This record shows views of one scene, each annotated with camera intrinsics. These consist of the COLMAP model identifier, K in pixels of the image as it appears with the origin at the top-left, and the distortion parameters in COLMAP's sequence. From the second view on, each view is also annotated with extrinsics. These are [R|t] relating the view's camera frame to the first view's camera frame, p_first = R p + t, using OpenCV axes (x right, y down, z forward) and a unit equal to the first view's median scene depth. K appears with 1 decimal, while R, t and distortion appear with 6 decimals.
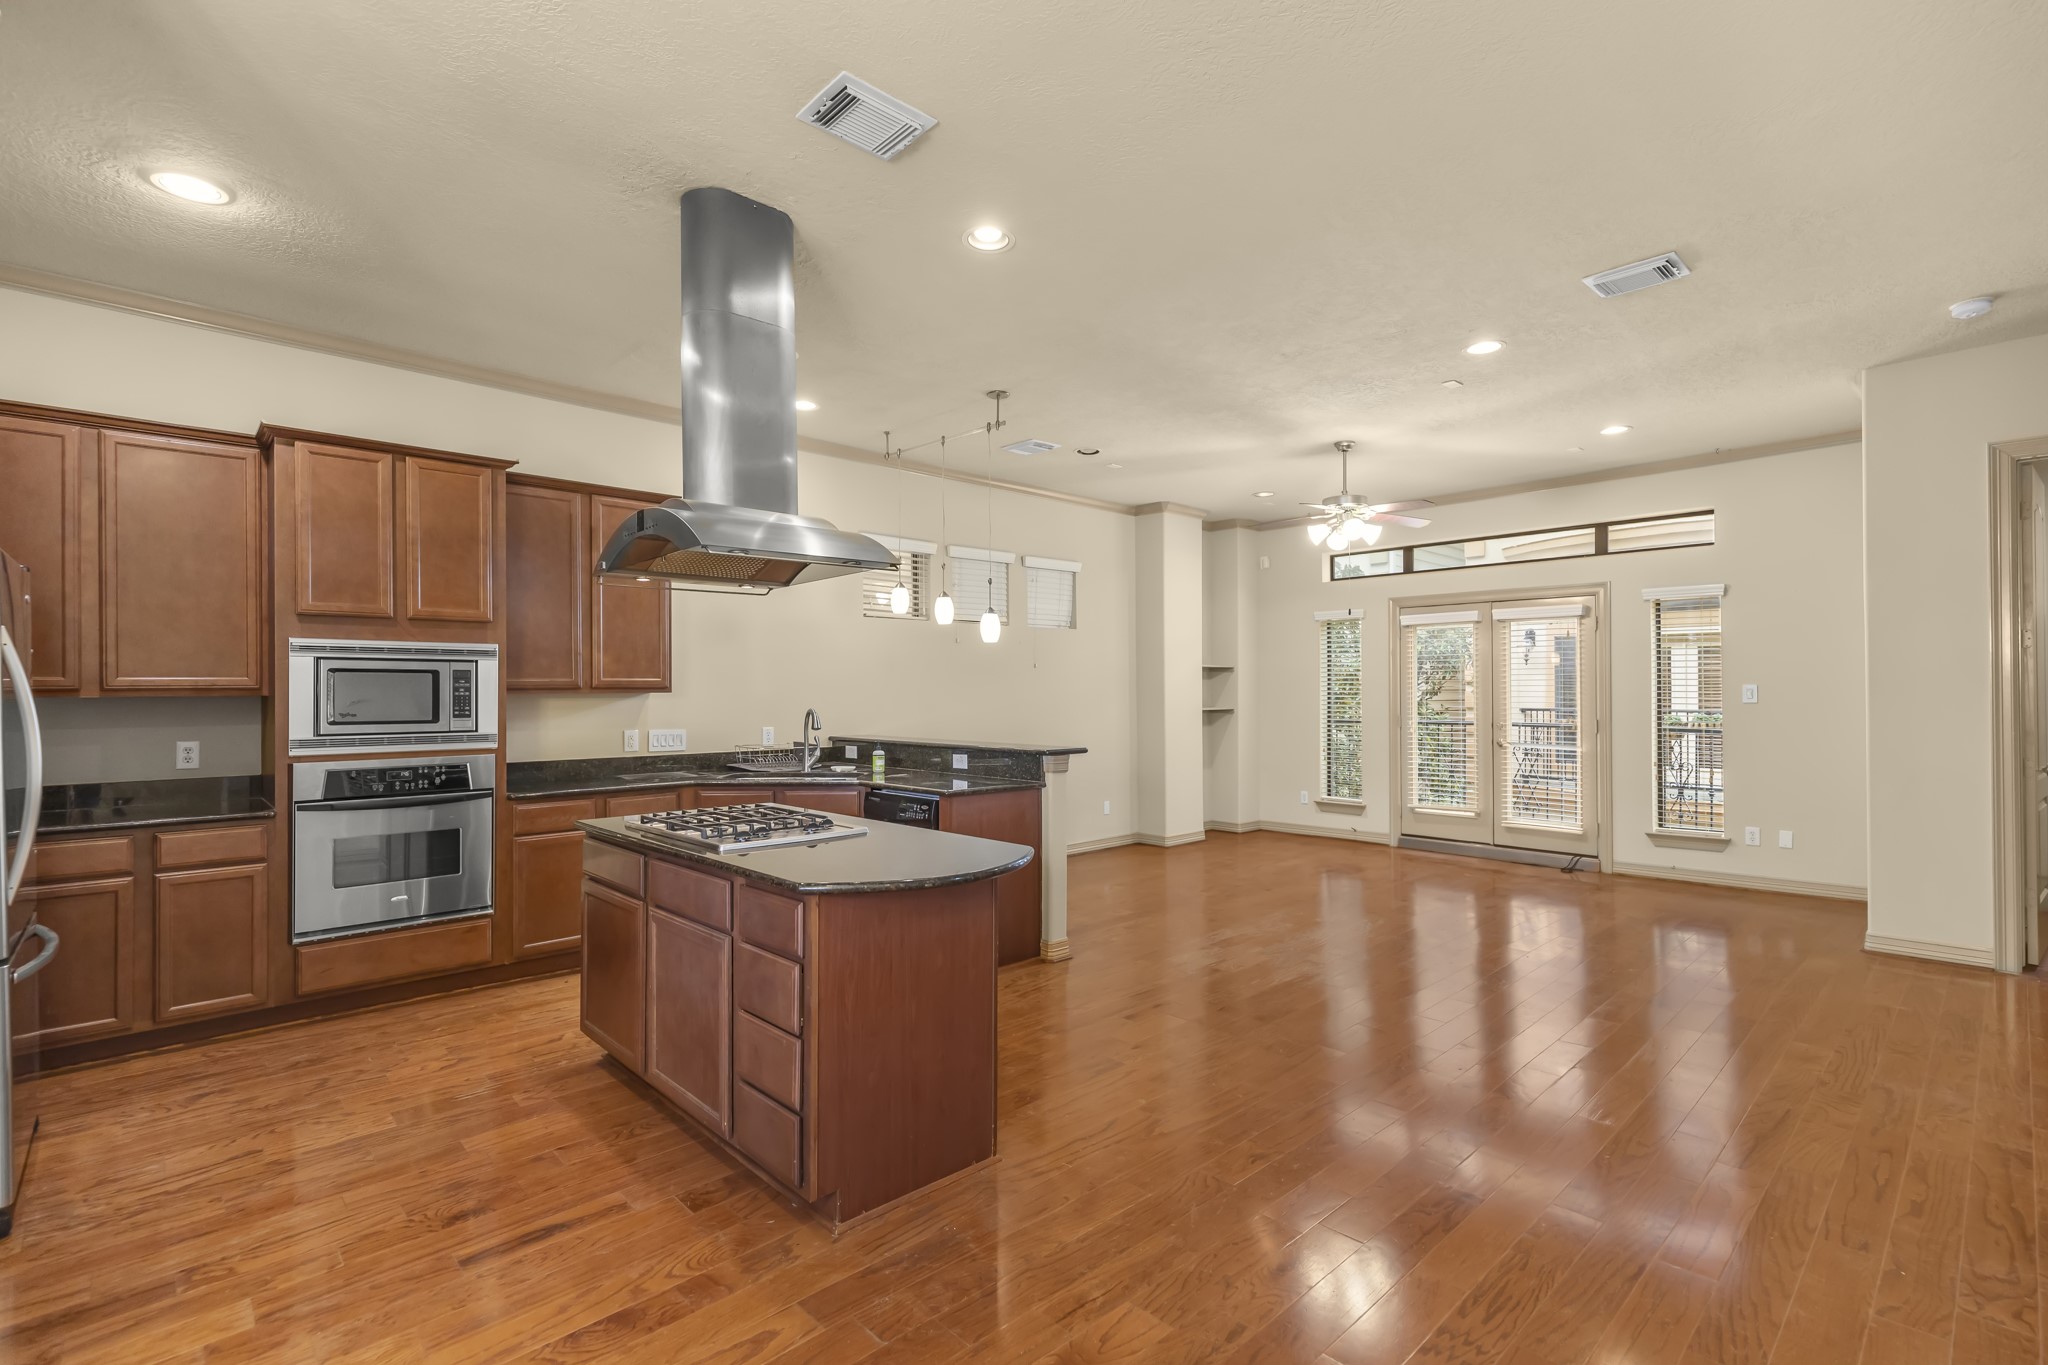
lens RADIAL K [[928.7, 0, 1023.1], [0, 928.7, 692.9], [0, 0, 1]] dist [0.006861, -0.000607]
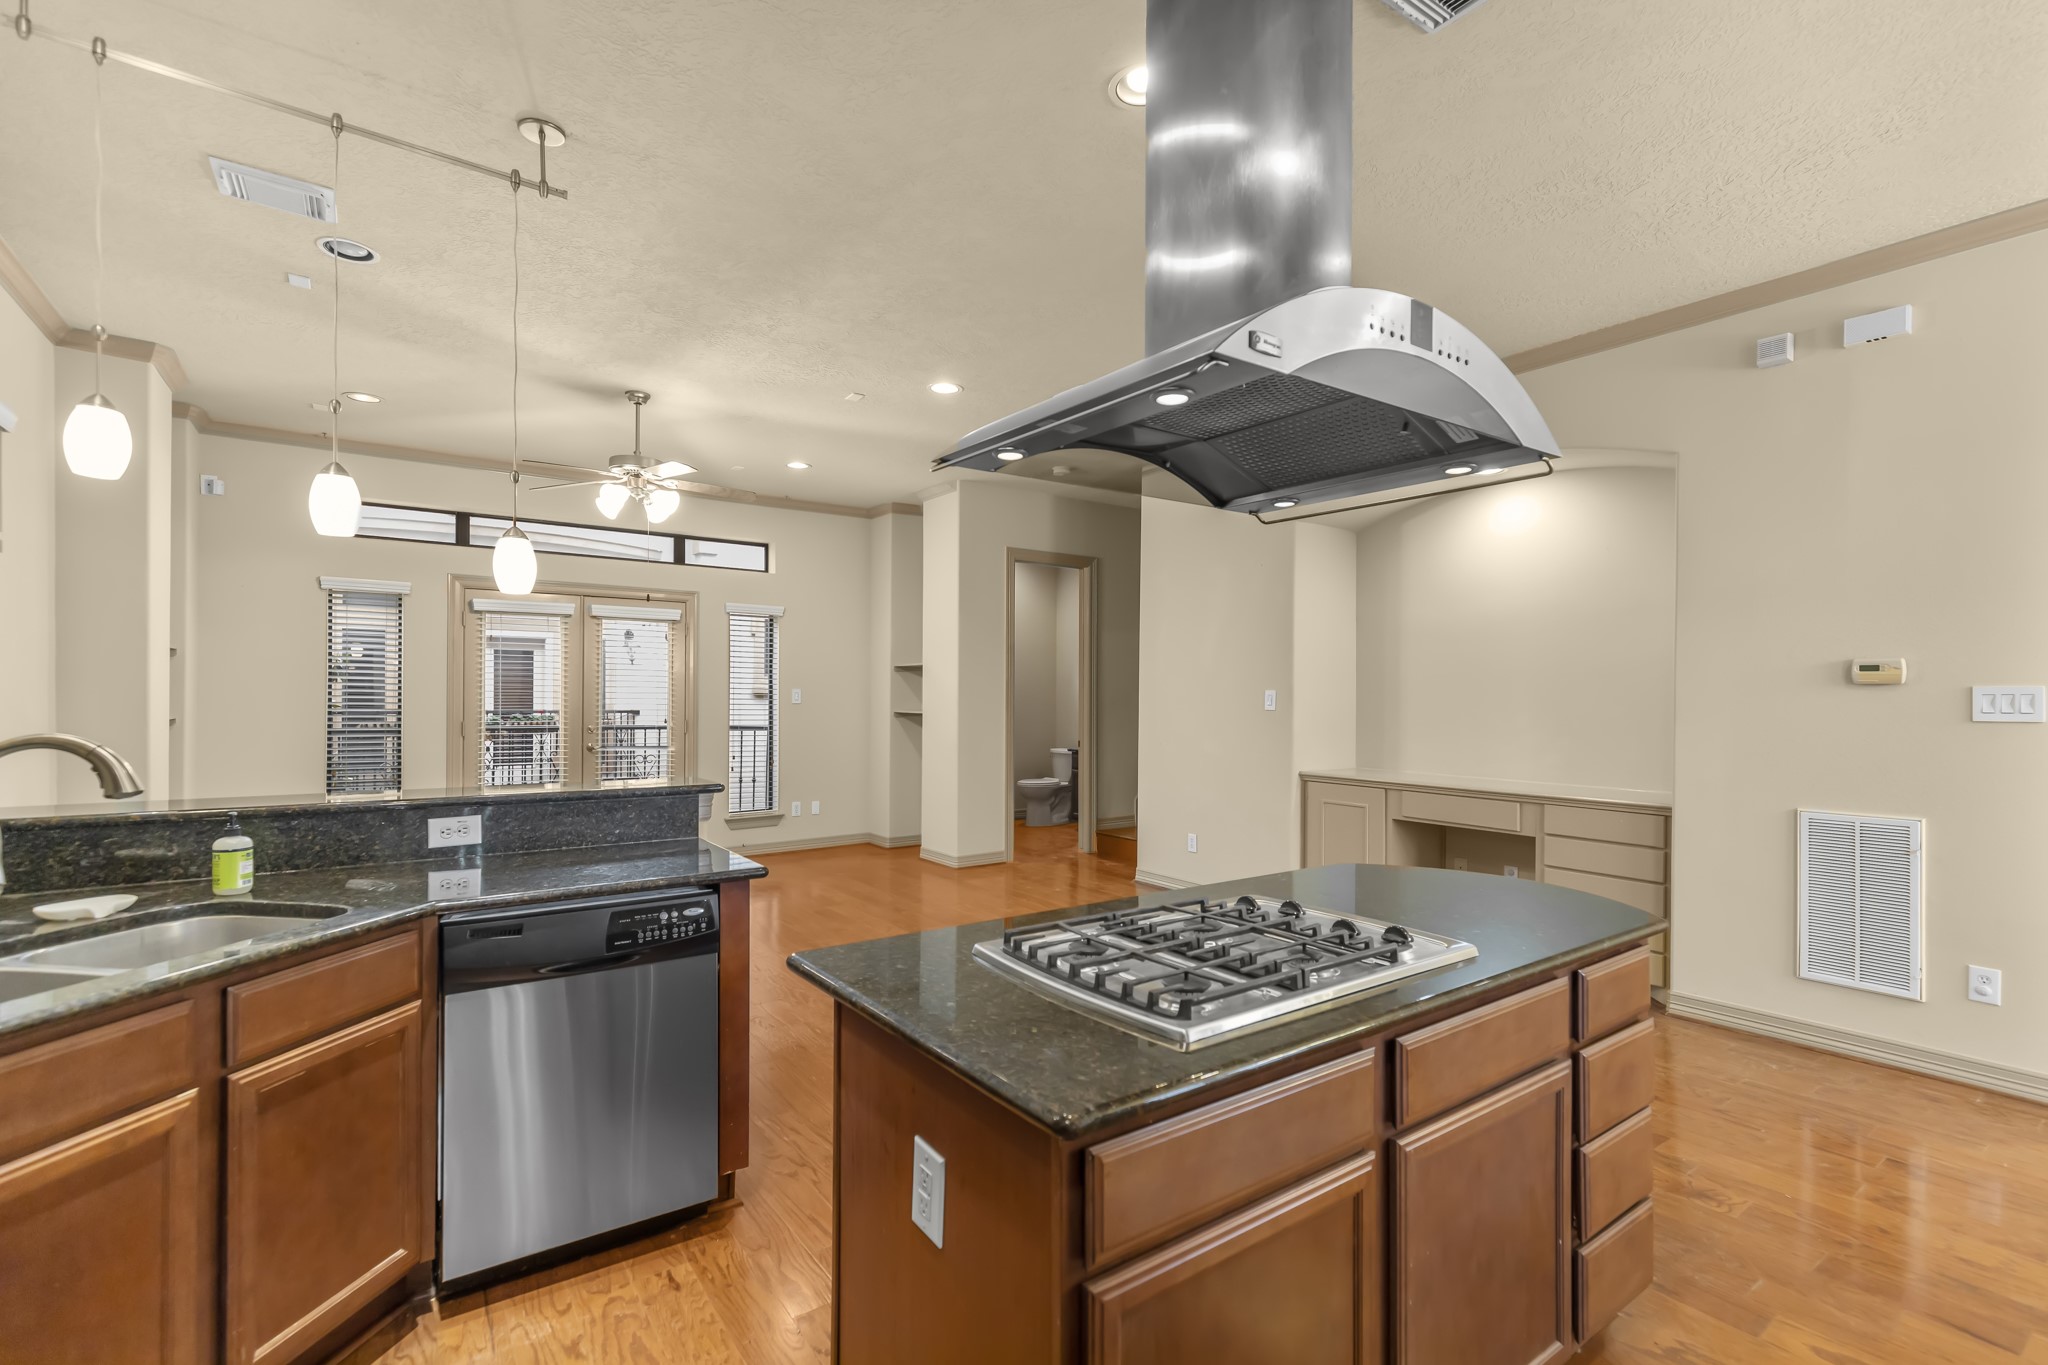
lens RADIAL K [[928.7, 0, 1023.1], [0, 928.7, 692.9], [0, 0, 1]] dist [0.006861, -0.000607]
pose [[0.129879, 0.006624, 0.991508, -0.630767], [-0.006493, 0.999962, -0.005830, 0.002938], [-0.991509, -0.005680, 0.129917, 0.791922]]
